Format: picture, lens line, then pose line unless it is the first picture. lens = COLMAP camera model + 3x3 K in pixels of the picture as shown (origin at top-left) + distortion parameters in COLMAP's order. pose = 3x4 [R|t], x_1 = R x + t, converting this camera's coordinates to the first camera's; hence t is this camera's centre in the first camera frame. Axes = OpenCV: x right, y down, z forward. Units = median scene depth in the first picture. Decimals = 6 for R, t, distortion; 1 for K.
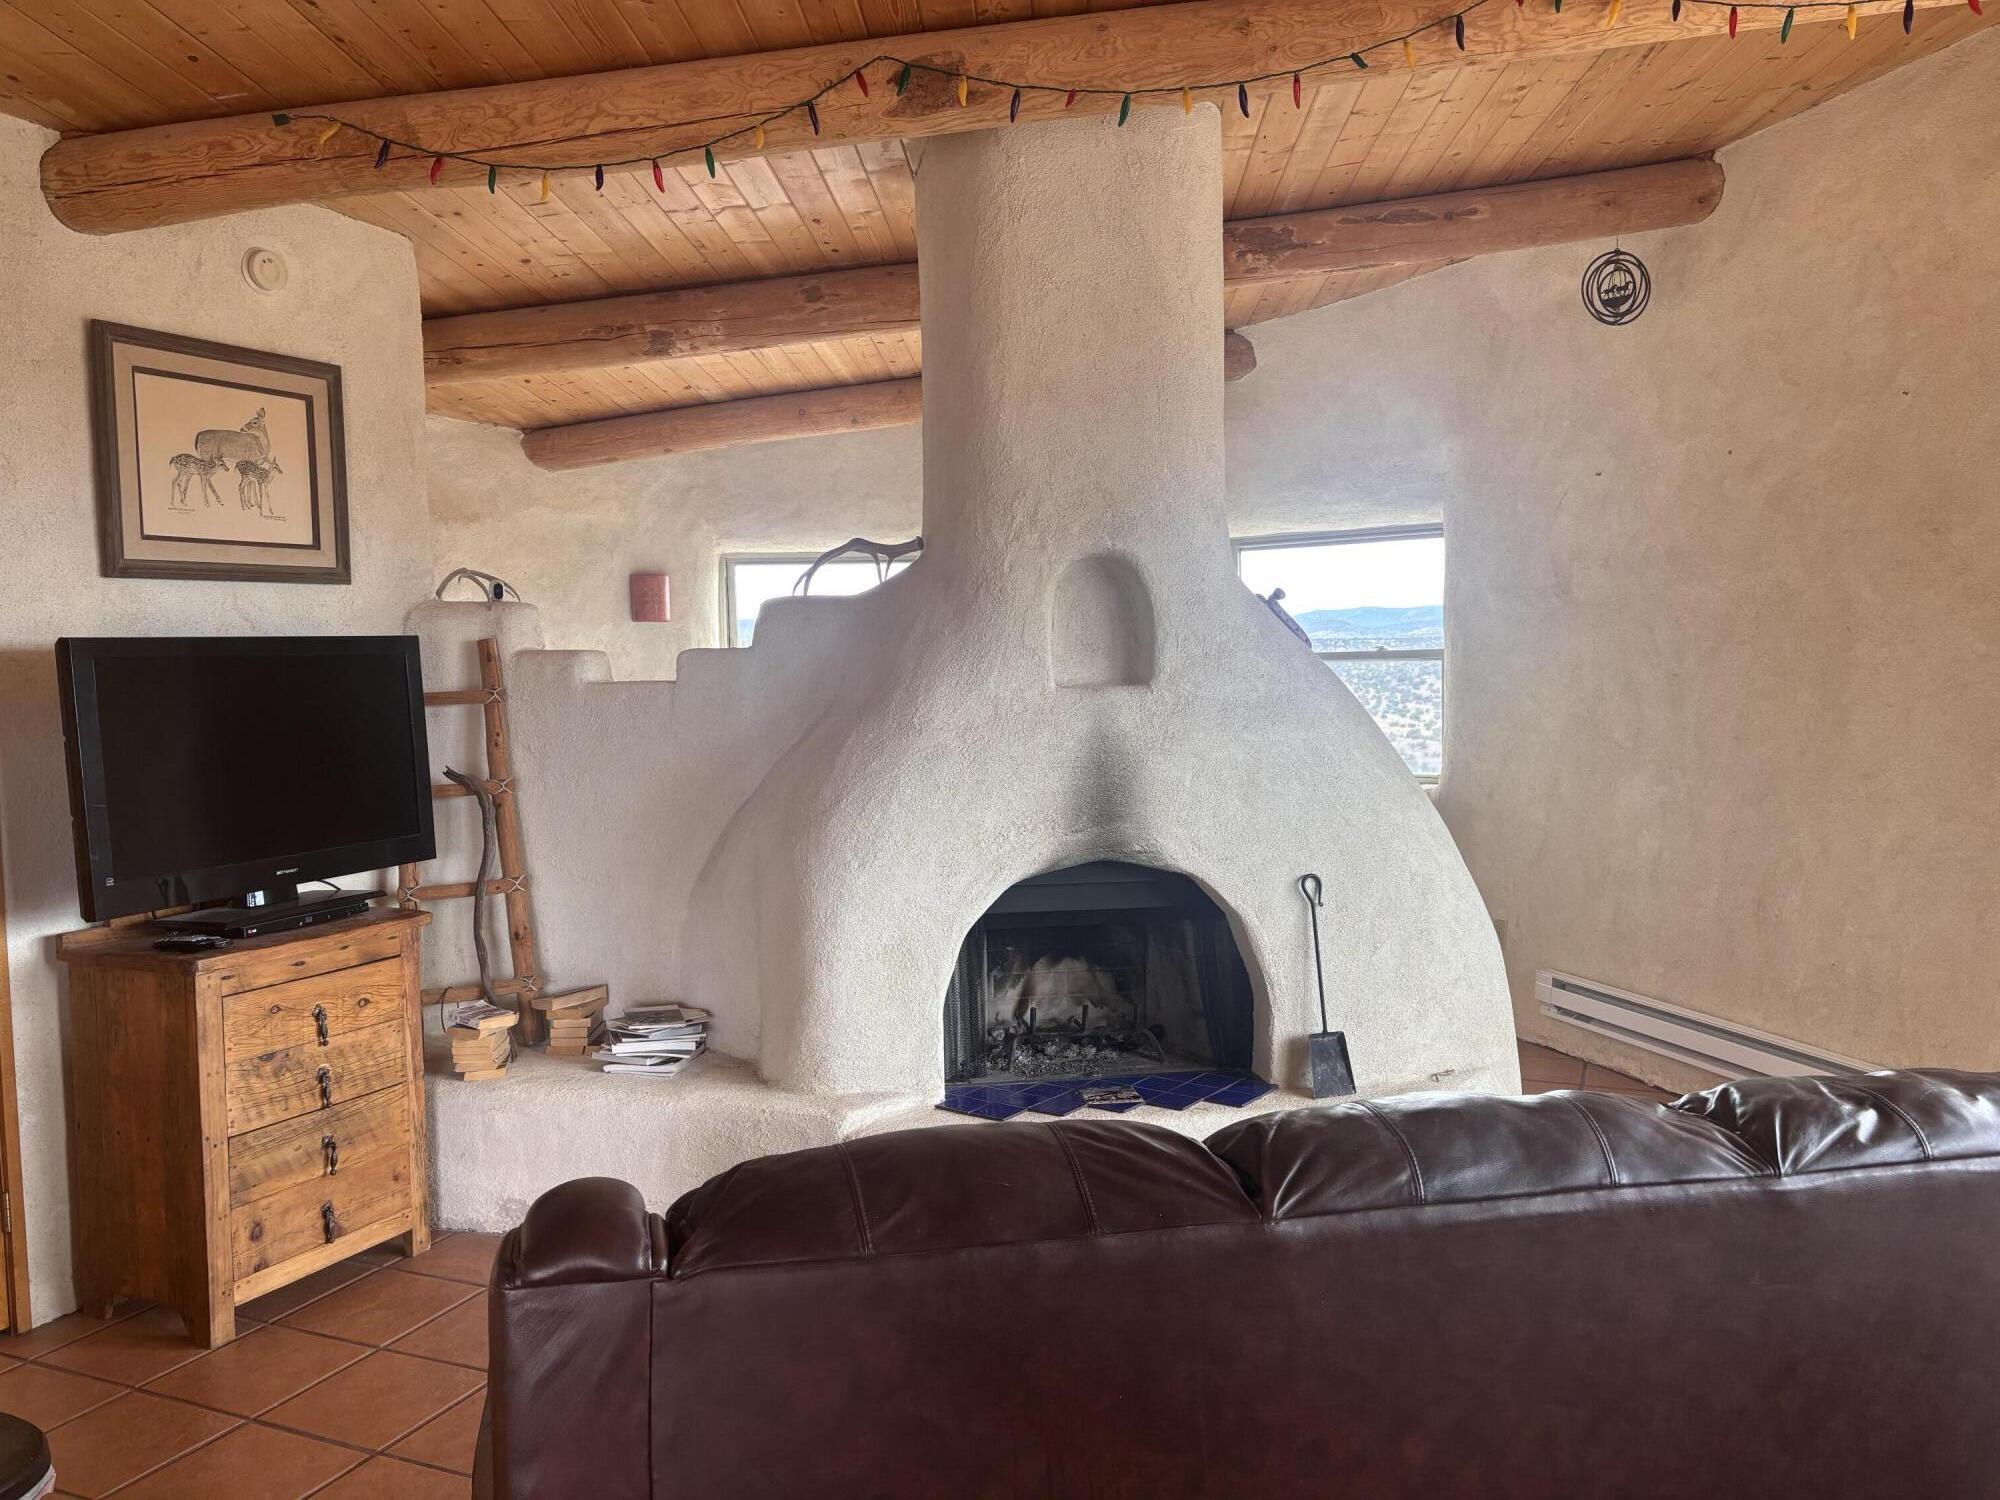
lens RADIAL K [[1475.2, 0, 1000.0], [0, 1475.2, 750.0], [0, 0, 1]] dist [0.015253, 0.002203]
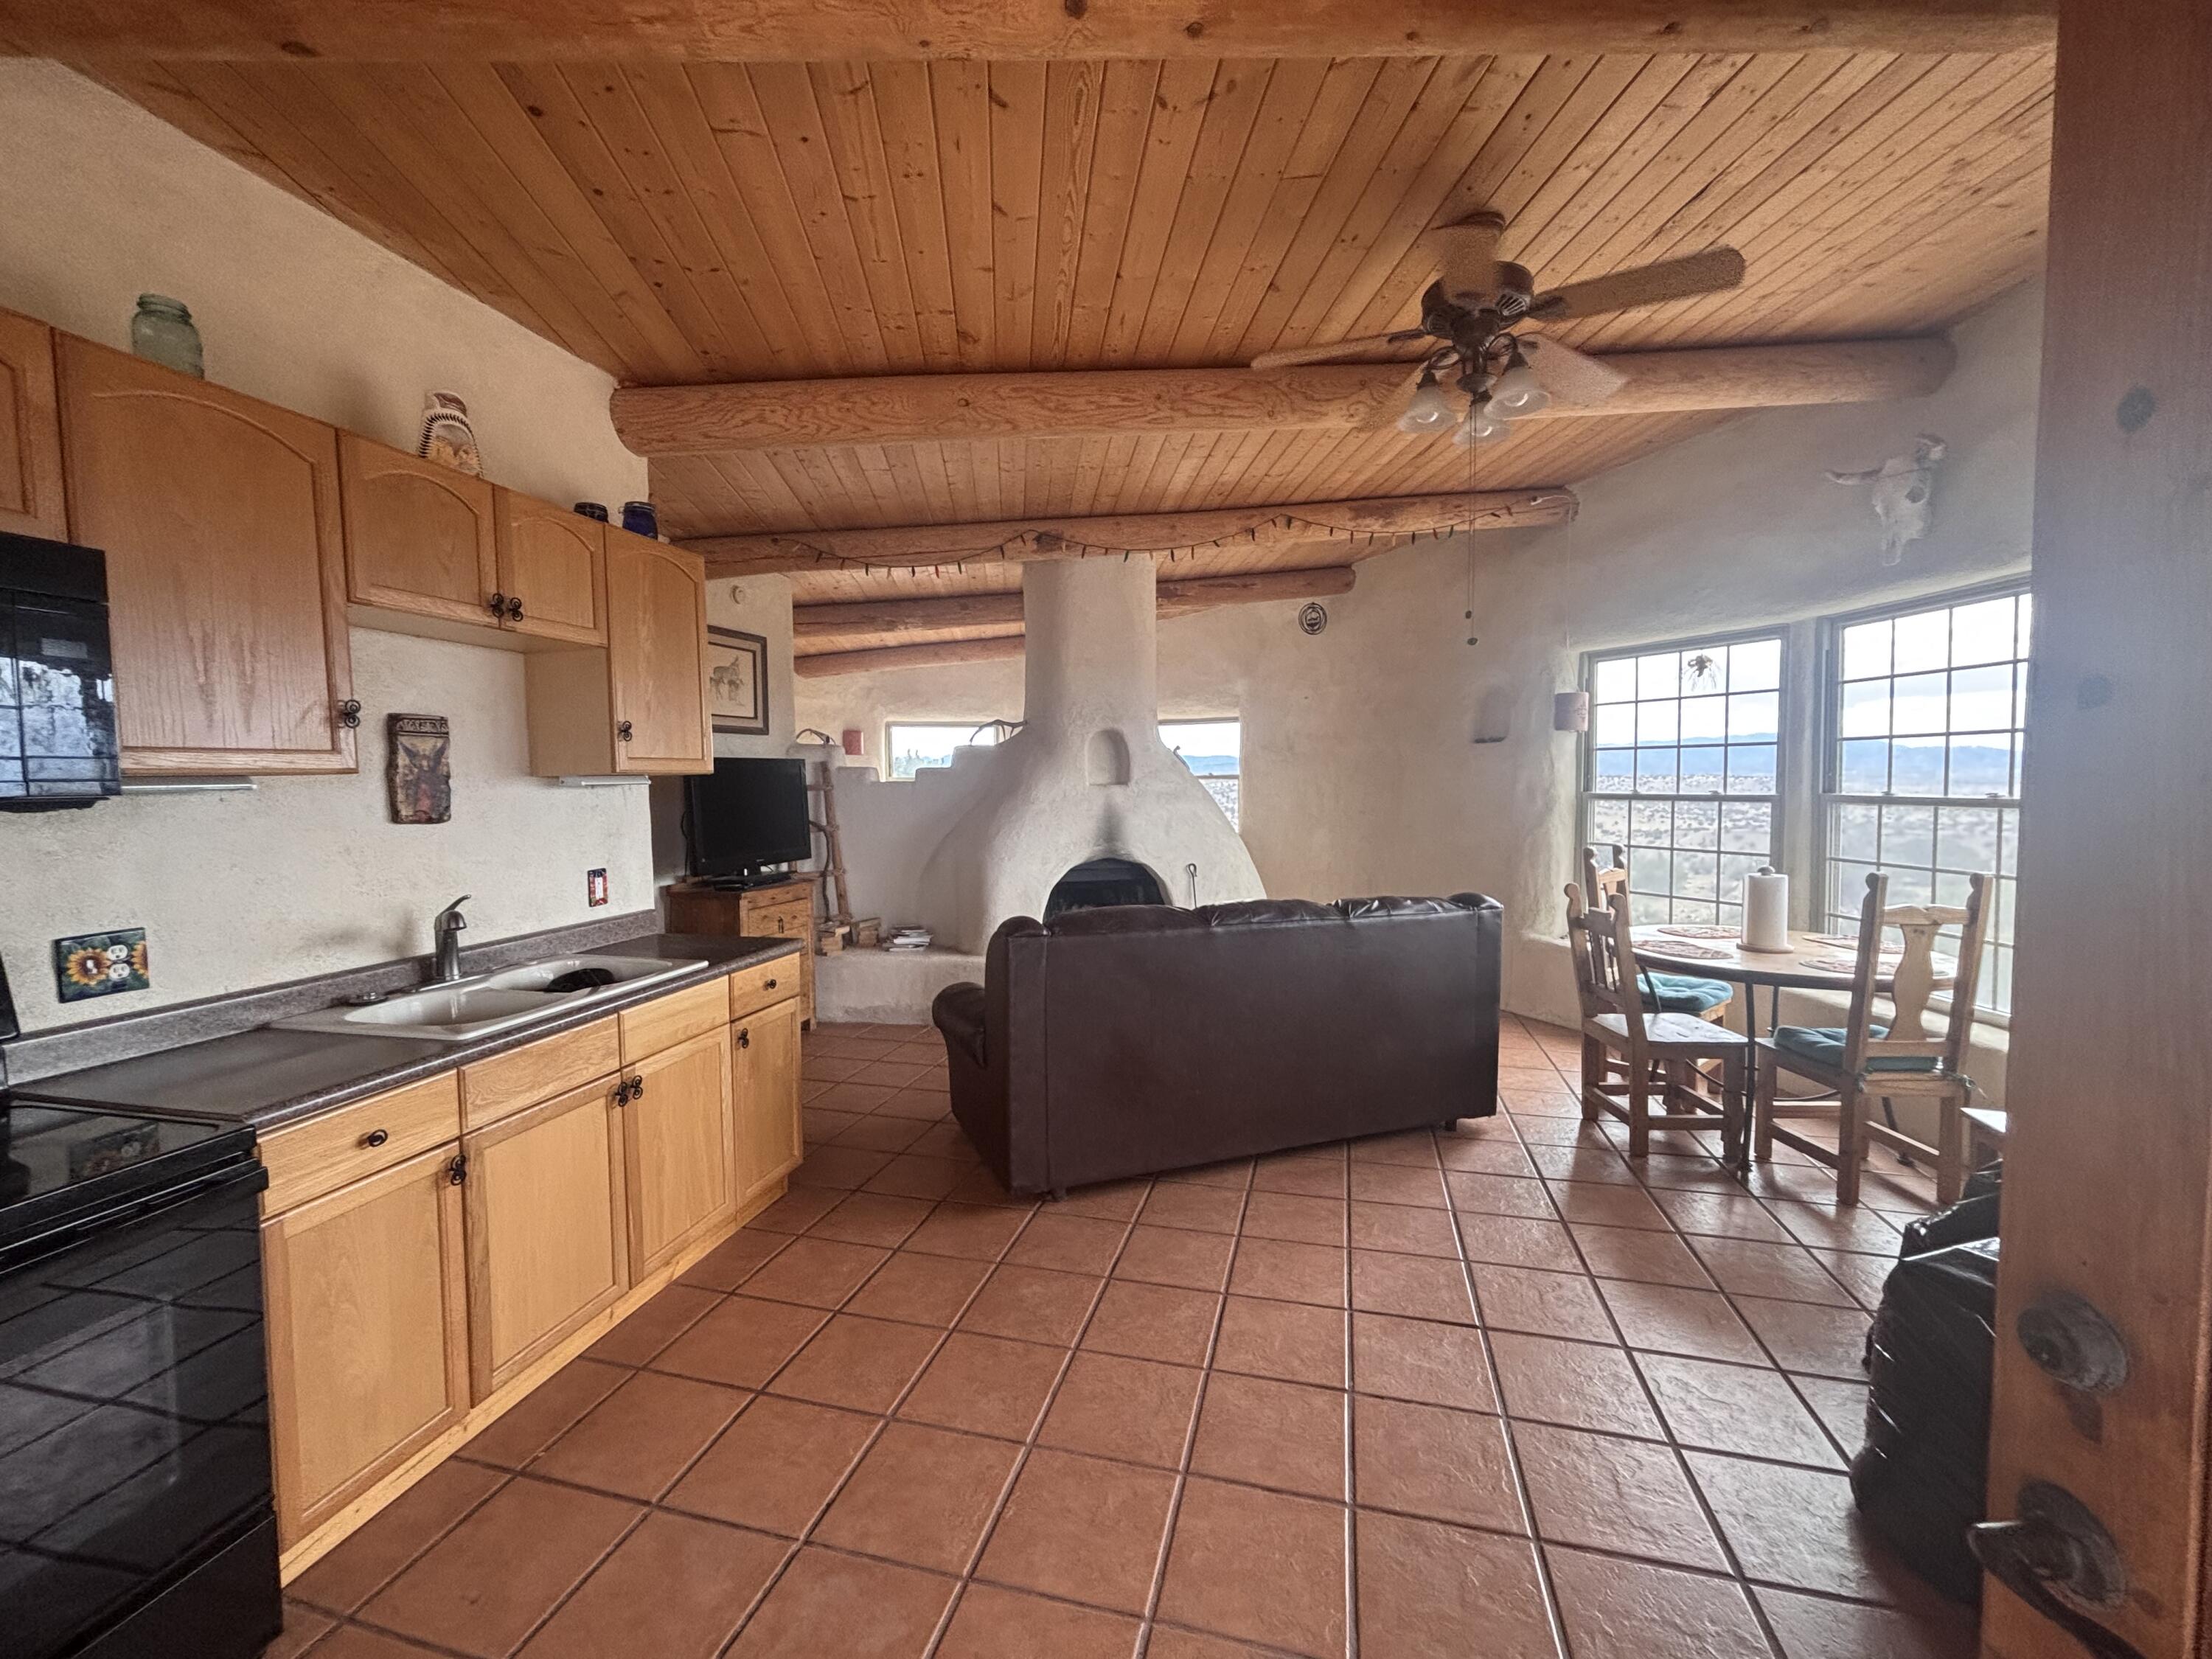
lens RADIAL K [[889.6, 0, 1106.0], [0, 889.6, 829.5], [0, 0, 1]] dist [-0.000042, -0.000011]
pose [[0.987448, 0.004620, 0.157875, -0.153708], [-0.003053, 0.999944, -0.010164, 0.041696], [-0.157914, 0.009554, 0.987407, -0.402723]]
